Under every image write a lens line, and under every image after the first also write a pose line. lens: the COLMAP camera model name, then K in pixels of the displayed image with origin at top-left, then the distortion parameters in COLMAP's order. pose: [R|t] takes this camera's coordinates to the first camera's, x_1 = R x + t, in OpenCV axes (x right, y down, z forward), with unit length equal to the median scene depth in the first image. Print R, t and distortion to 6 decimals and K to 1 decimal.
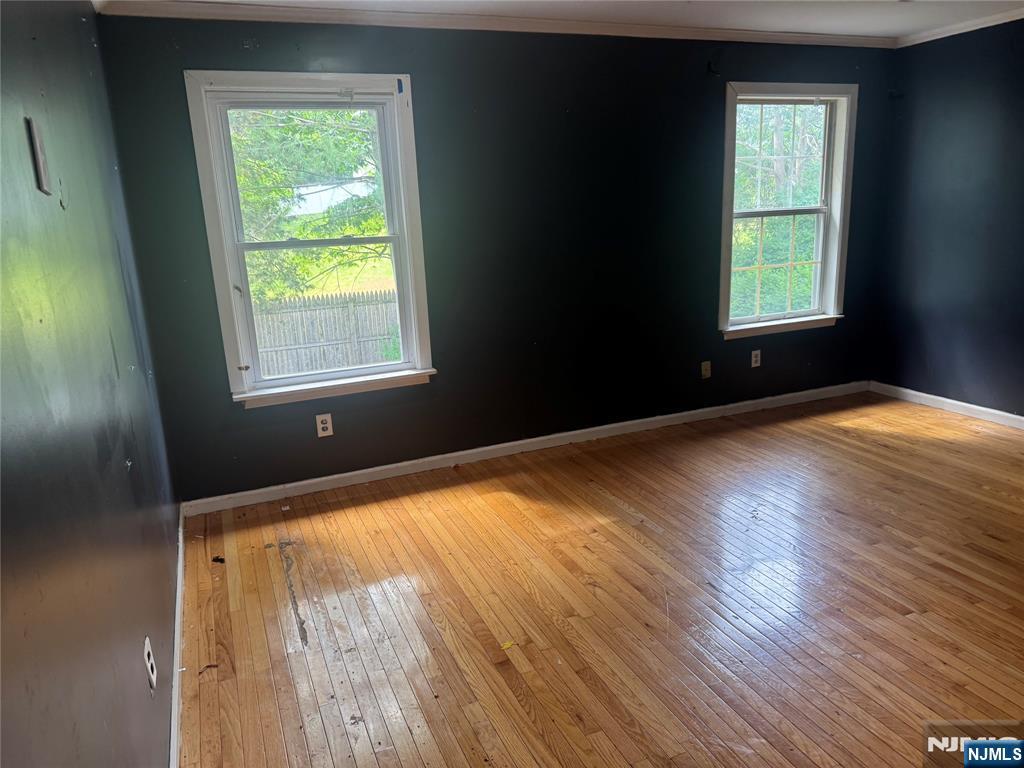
lens RADIAL K [[724.0, 0, 515.1], [0, 724.0, 384.5], [0, 0, 1]] dist [0.021979, -0.025658]
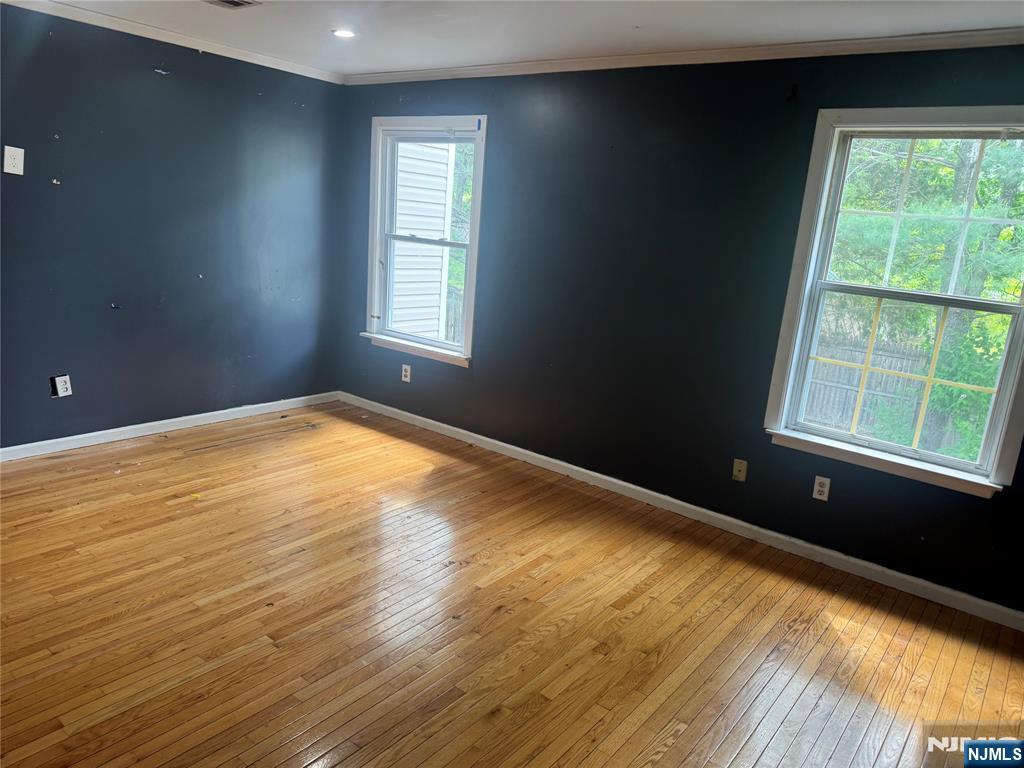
lens RADIAL K [[724.0, 0, 514.7], [0, 724.0, 385.8], [0, 0, 1]] dist [0.021979, -0.025658]
pose [[0.478187, 0.283222, -0.831338, 0.967079], [-0.312487, 0.939500, 0.140328, -0.175327], [0.820786, 0.192679, 0.537760, 0.445038]]
